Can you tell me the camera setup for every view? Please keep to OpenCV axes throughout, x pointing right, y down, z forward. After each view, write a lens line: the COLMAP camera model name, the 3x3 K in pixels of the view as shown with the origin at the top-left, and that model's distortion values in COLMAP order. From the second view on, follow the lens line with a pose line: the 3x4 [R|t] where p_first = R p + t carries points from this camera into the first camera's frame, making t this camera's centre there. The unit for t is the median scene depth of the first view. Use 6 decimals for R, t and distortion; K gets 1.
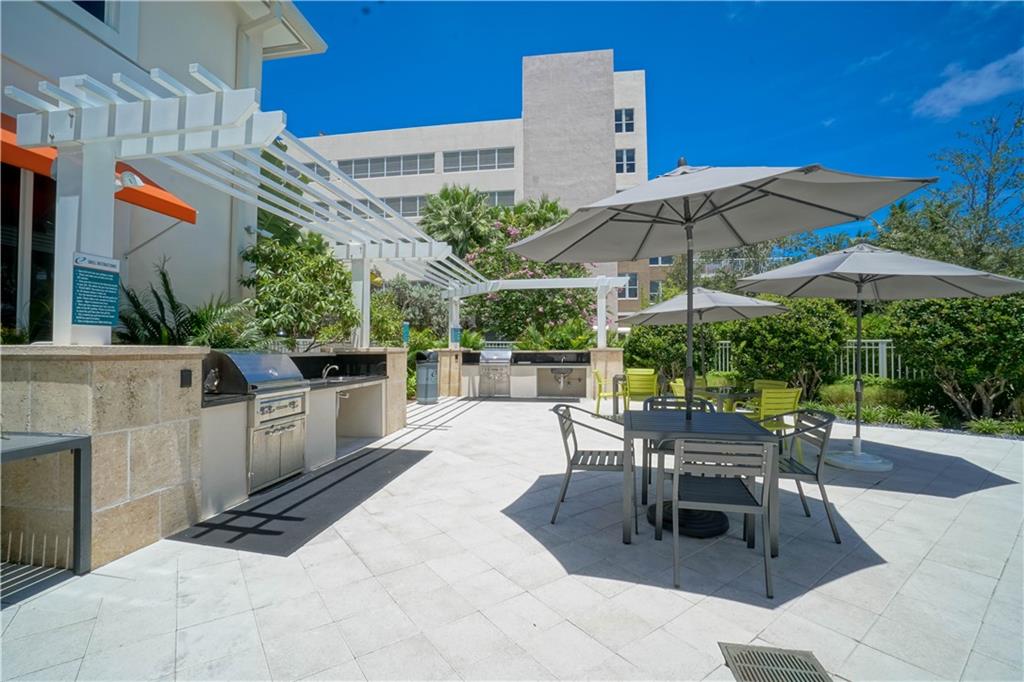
lens RADIAL K [[435.0, 0, 512.0], [0, 435.0, 341.0], [0, 0, 1]] dist [-0.075836, 0.021174]
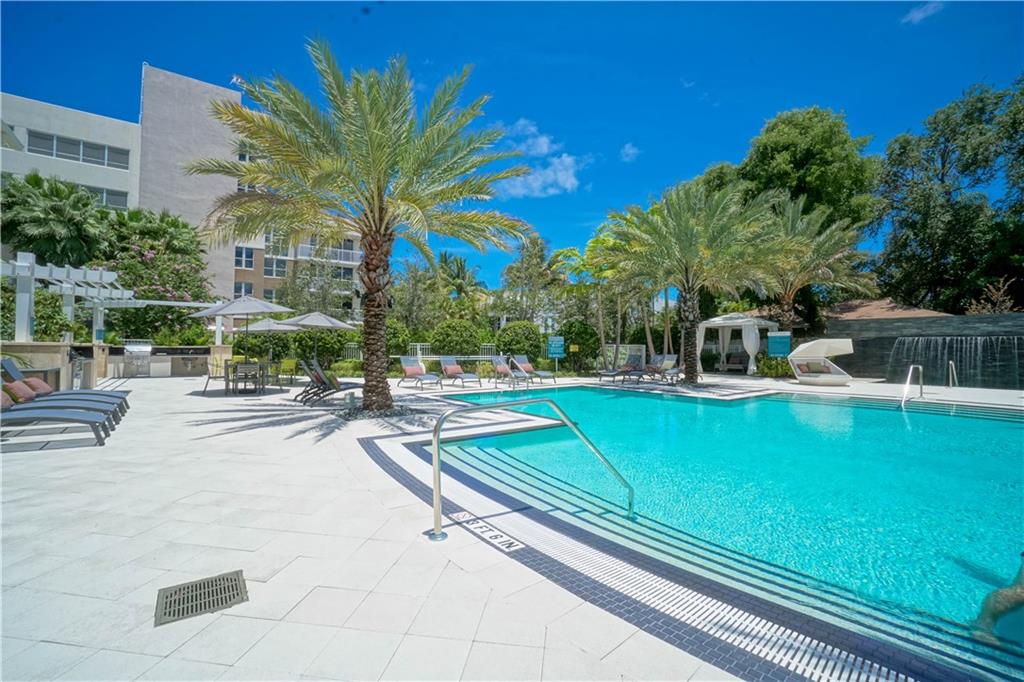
lens RADIAL K [[435.0, 0, 512.0], [0, 435.0, 341.0], [0, 0, 1]] dist [-0.075836, 0.021174]
pose [[0.684042, 0.016928, 0.729246, -0.177165], [-0.019899, 0.999792, -0.004543, -0.012651], [-0.729171, -0.011403, 0.684236, -0.817849]]
